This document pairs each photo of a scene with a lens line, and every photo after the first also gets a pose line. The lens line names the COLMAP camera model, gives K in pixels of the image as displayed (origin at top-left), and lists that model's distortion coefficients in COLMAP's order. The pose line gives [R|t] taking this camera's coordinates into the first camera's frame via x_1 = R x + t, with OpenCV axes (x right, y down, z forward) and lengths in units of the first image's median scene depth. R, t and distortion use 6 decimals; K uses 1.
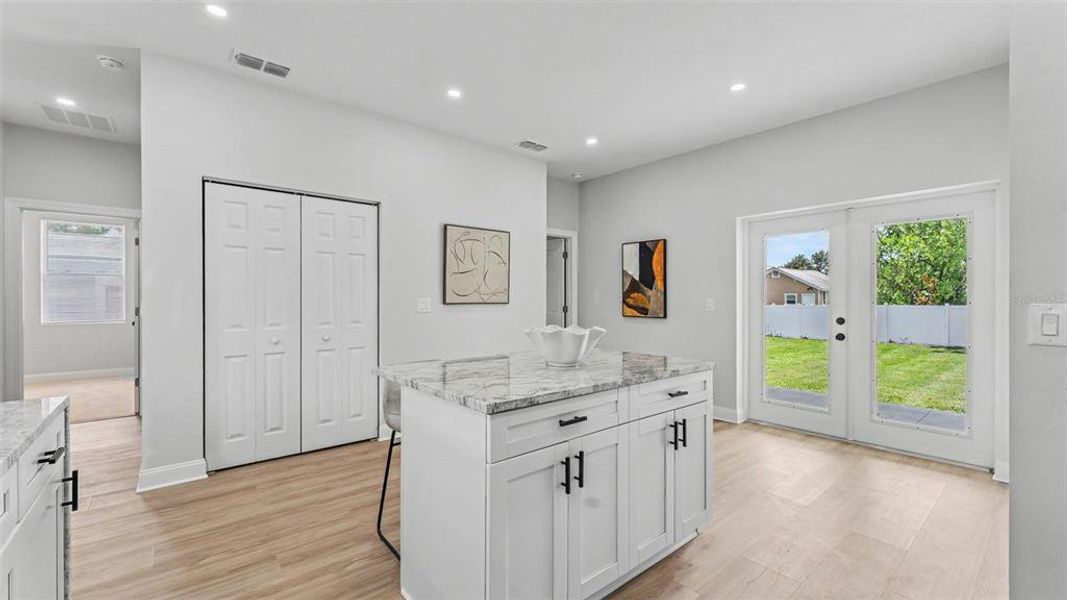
lens RADIAL K [[433.3, 0, 533.5], [0, 433.3, 300.0], [0, 0, 1]] dist [-0.001095, -0.000180]
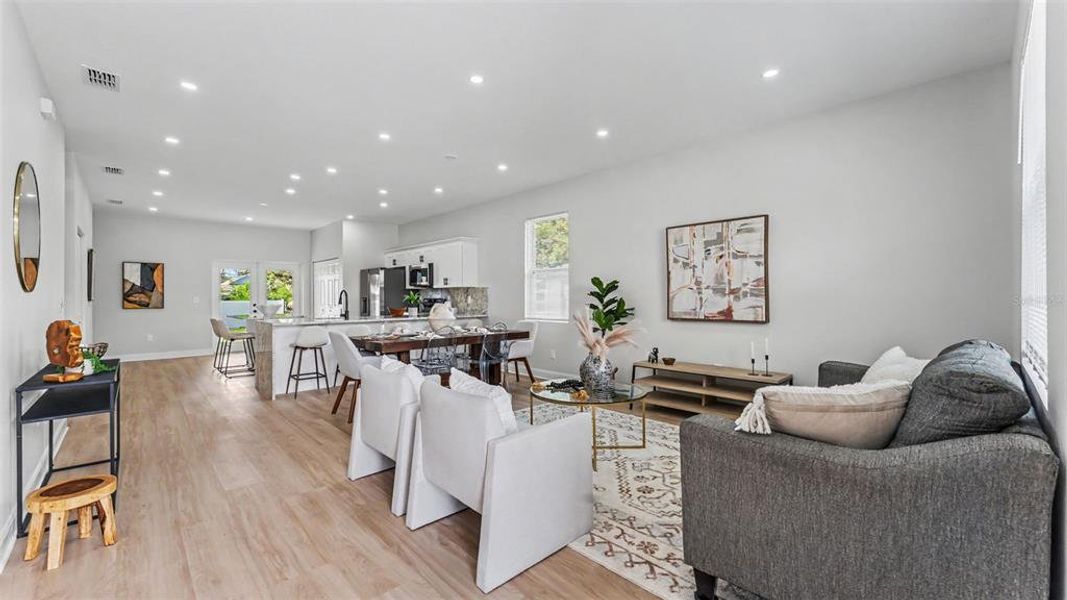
lens RADIAL K [[426.7, 0, 531.8], [0, 426.7, 296.5], [0, 0, 1]] dist [0.000821, -0.000118]
pose [[-0.059423, -0.002435, 0.998230, -1.503131], [0.007460, 0.999968, 0.002884, 0.000618], [-0.998205, 0.007618, -0.059403, -0.393471]]
